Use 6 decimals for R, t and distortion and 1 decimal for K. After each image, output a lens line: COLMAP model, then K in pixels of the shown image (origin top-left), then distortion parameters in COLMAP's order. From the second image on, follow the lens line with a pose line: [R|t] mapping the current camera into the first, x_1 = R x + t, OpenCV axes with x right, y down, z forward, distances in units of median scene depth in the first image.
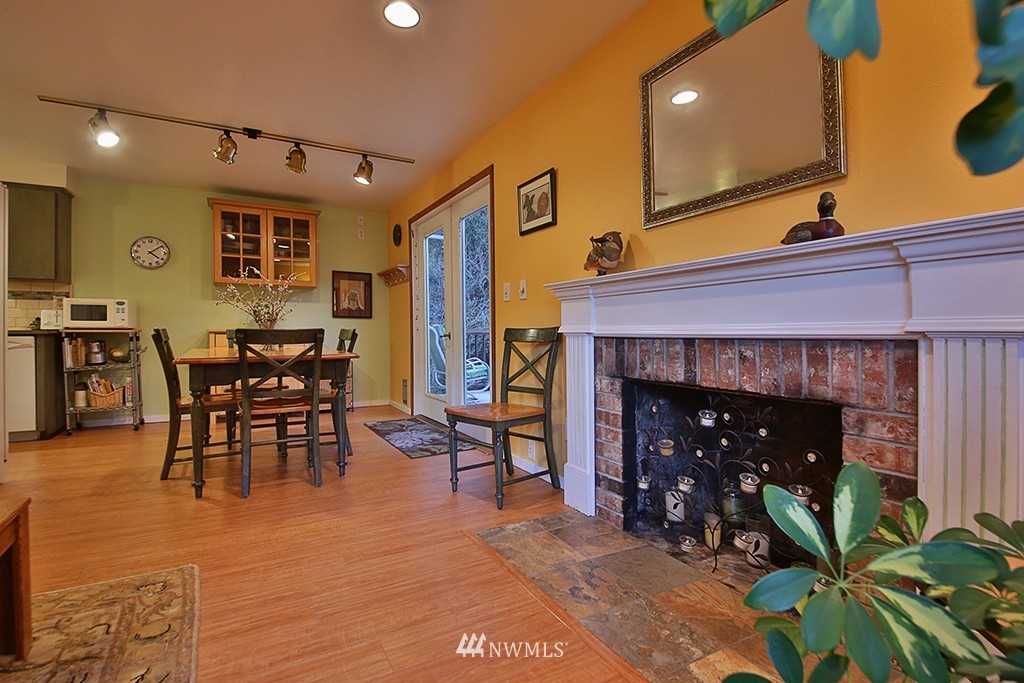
lens RADIAL K [[498.1, 0, 534.6], [0, 498.1, 345.3], [0, 0, 1]] dist [-0.001943, -0.005814]
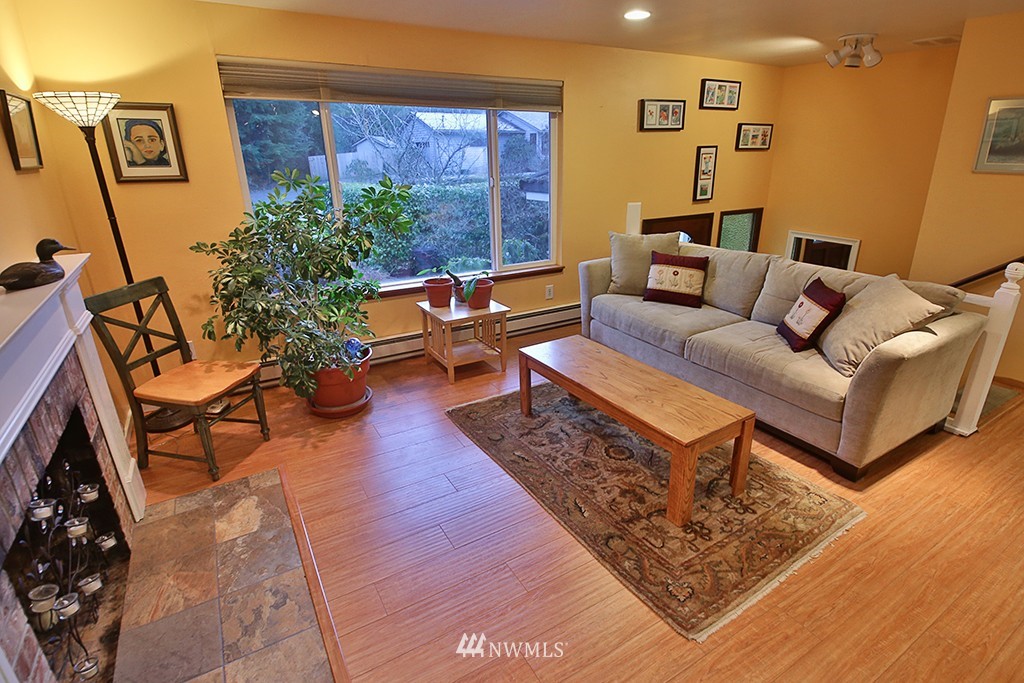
lens RADIAL K [[498.1, 0, 514.8], [0, 498.1, 333.6], [0, 0, 1]] dist [-0.001943, -0.005814]
pose [[-0.999810, 0.019500, -0.000031, -0.377676], [0.018159, 0.931653, 0.362896, -0.364314], [0.007106, 0.362826, -0.931830, 1.577498]]
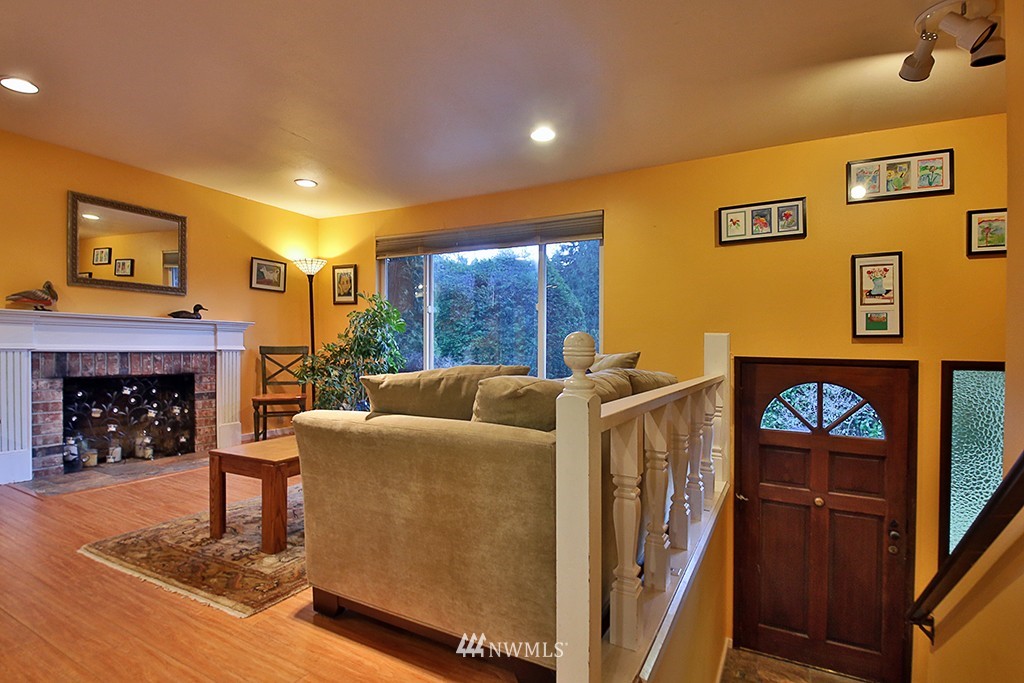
lens RADIAL K [[498.1, 0, 488.9], [0, 498.1, 347.6], [0, 0, 1]] dist [-0.001943, -0.005814]
pose [[-0.511362, -0.002545, 0.859362, -2.152330], [0.010250, 0.999906, 0.009061, -0.035354], [-0.859305, 0.013442, -0.511288, 0.743827]]
